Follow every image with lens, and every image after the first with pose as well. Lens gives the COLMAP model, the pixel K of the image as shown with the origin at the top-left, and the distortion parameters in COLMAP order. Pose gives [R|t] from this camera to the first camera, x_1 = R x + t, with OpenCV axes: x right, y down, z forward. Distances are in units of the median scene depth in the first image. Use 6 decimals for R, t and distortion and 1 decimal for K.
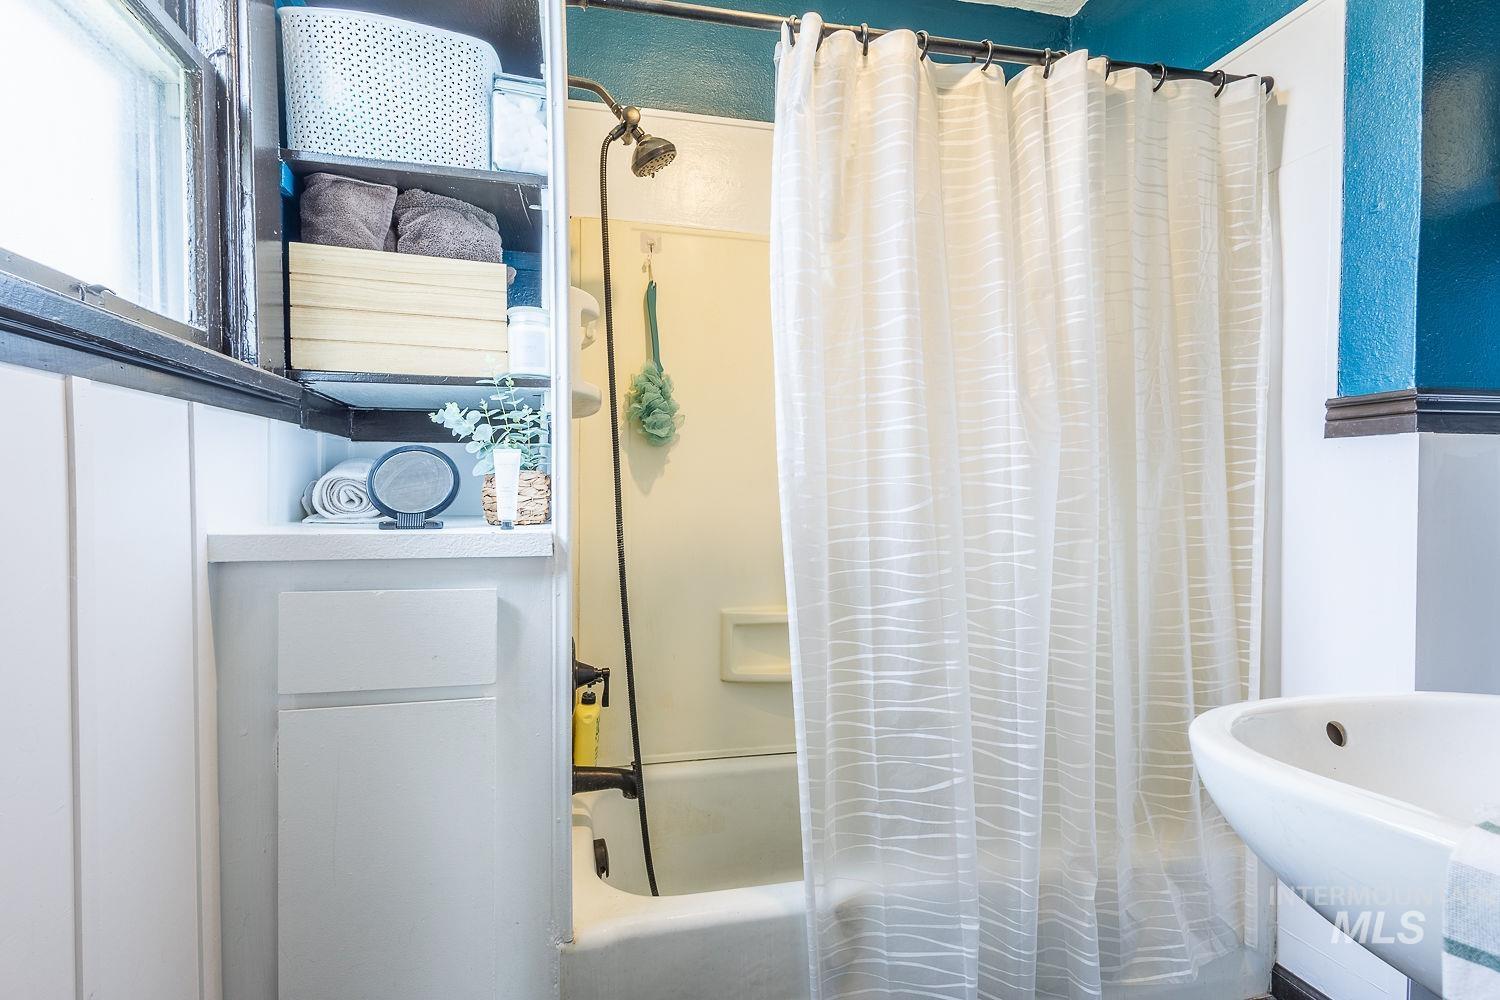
lens RADIAL K [[710.0, 0, 750.0], [0, 710.0, 500.0], [0, 0, 1]] dist [0.005288, 0.000122]
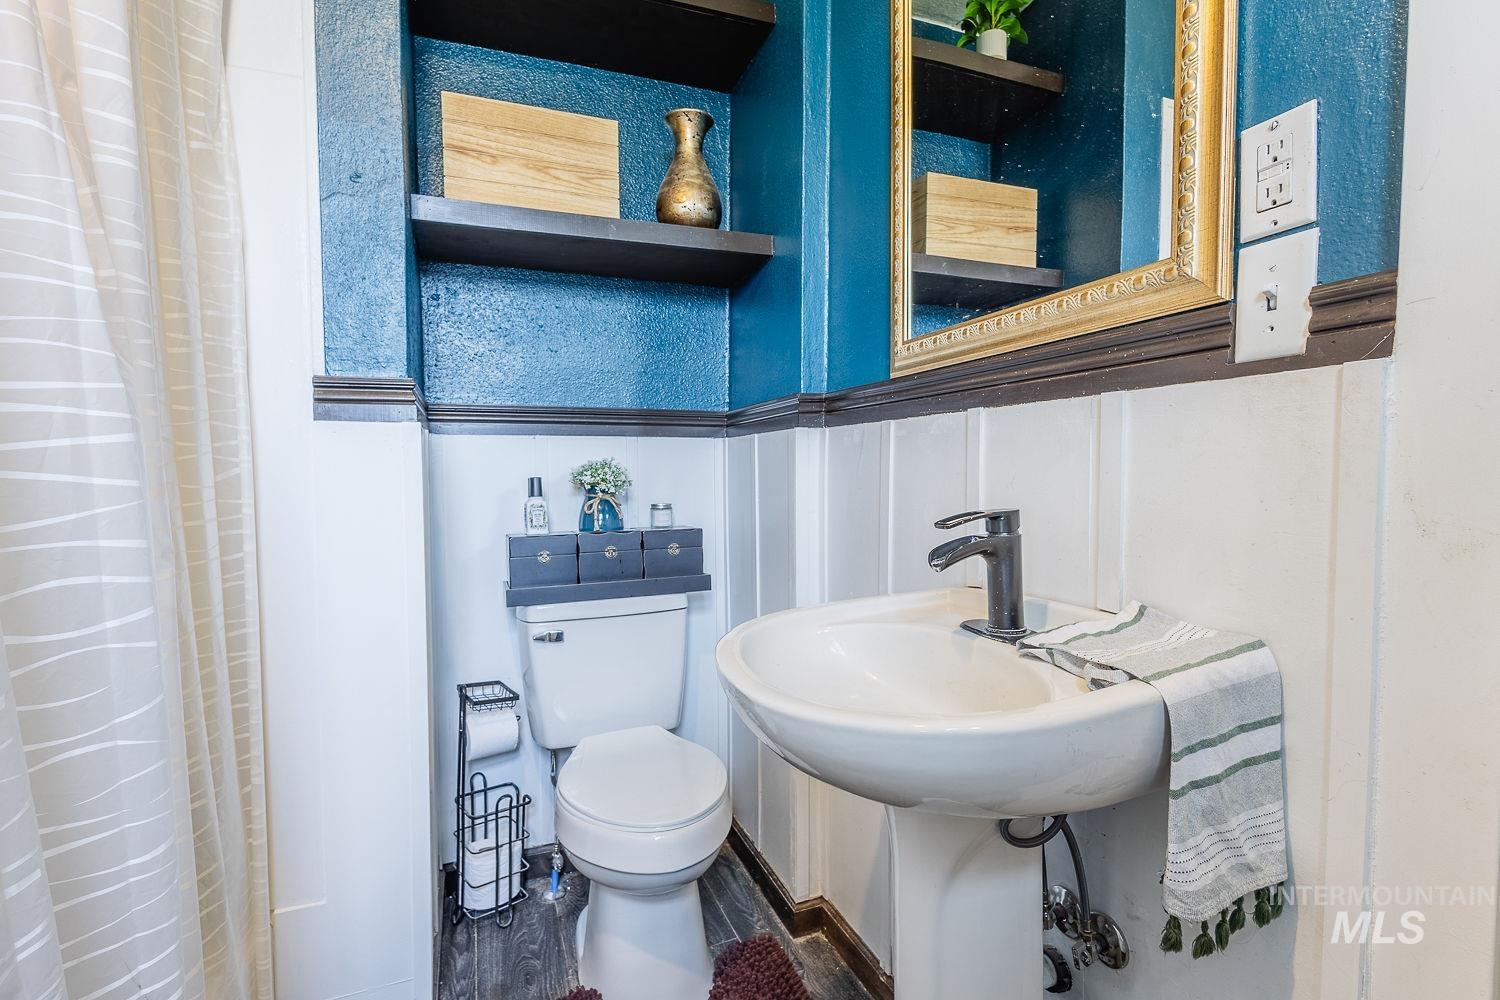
lens RADIAL K [[710.0, 0, 750.0], [0, 710.0, 500.0], [0, 0, 1]] dist [0.005288, 0.000122]
pose [[-0.147953, -0.039780, 0.988194, -0.146126], [0.020719, 0.998847, 0.043310, -0.017196], [-0.988777, 0.026882, -0.146958, 0.646563]]
